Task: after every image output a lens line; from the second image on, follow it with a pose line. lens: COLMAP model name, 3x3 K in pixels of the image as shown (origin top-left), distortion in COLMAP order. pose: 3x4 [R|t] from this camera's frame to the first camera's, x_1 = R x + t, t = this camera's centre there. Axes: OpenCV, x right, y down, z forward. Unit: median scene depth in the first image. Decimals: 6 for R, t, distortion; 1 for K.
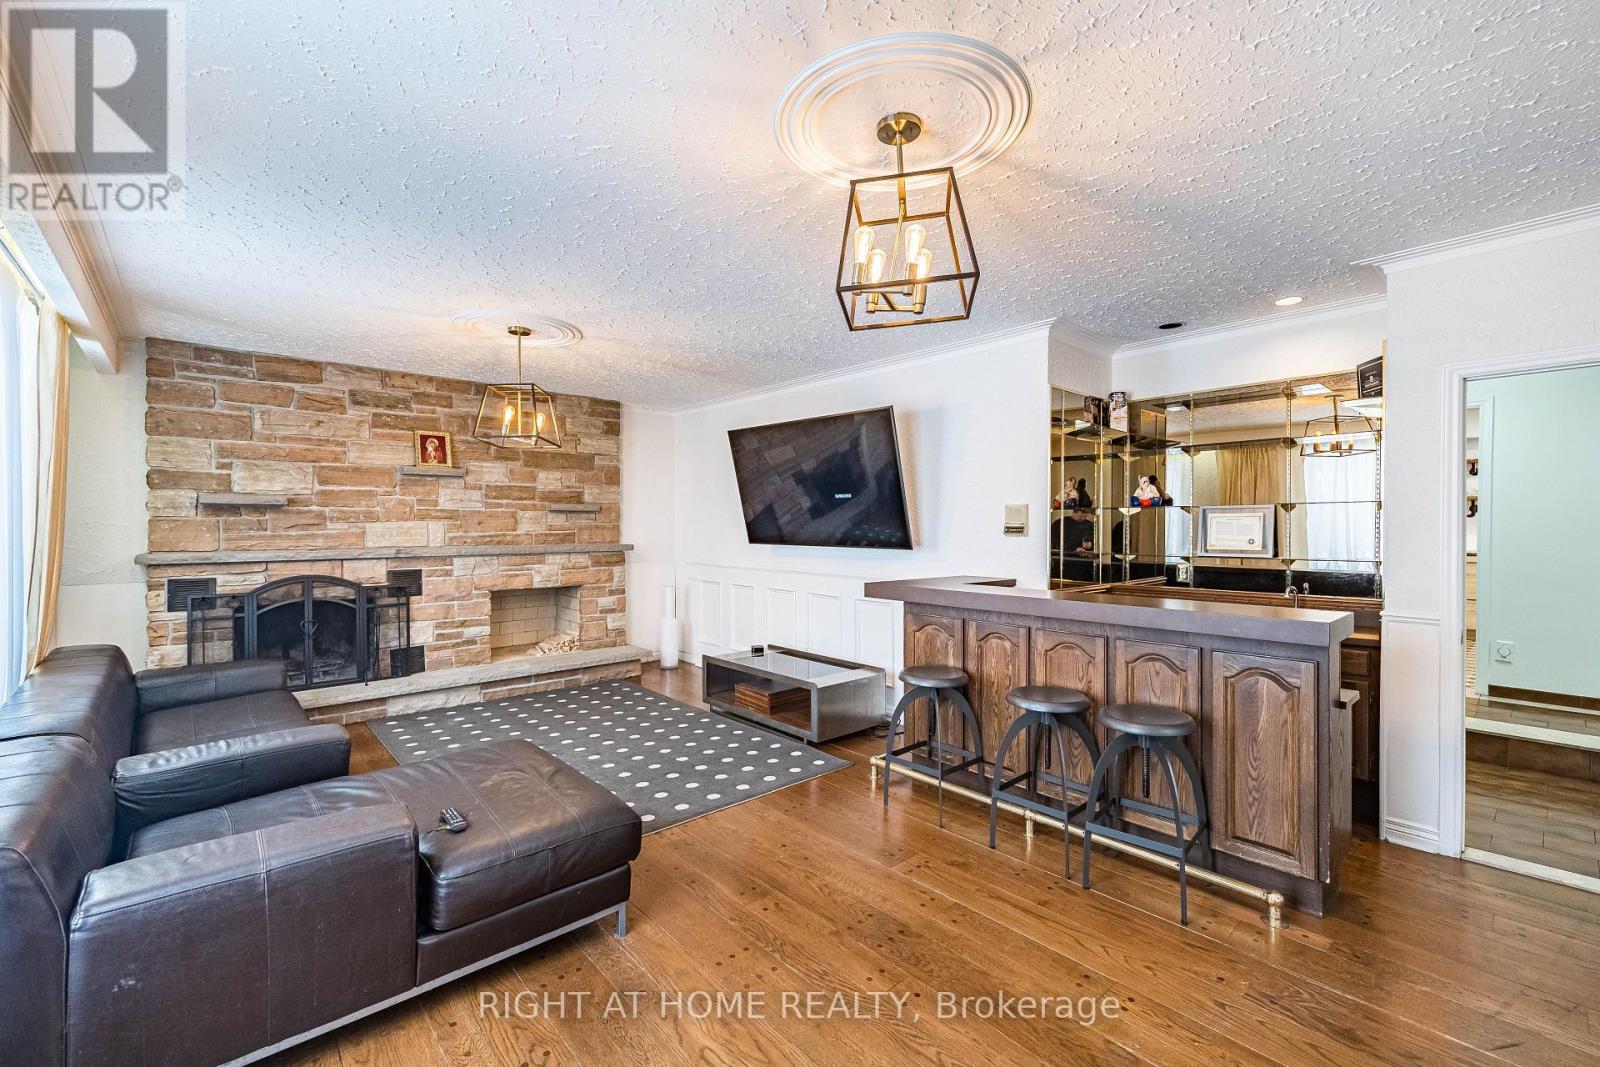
lens RADIAL K [[667.0, 0, 799.1], [0, 667.0, 523.7], [0, 0, 1]] dist [0.002118, 0.000002]
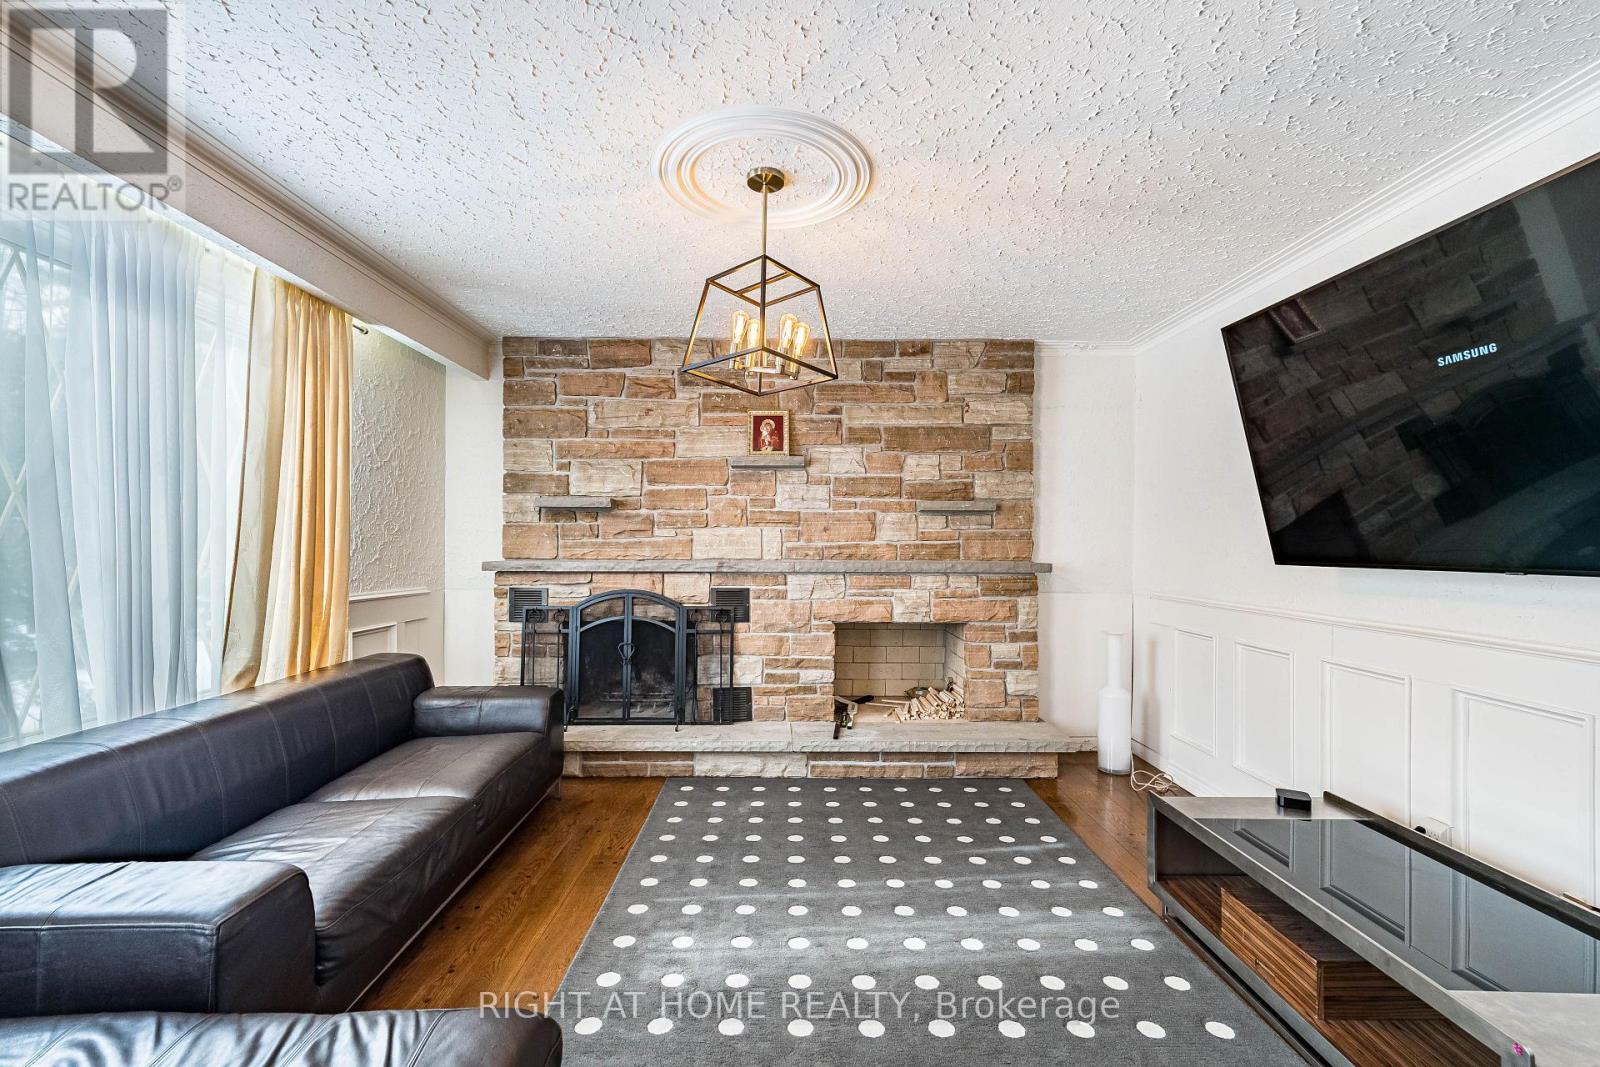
lens RADIAL K [[667.0, 0, 786.8], [0, 667.0, 552.9], [0, 0, 1]] dist [0.002118, 0.000002]
pose [[0.739960, 0.008330, -0.672600, -0.014180], [-0.001576, 0.999942, 0.010651, 0.018646], [0.672650, -0.006821, 0.739930, 0.455047]]
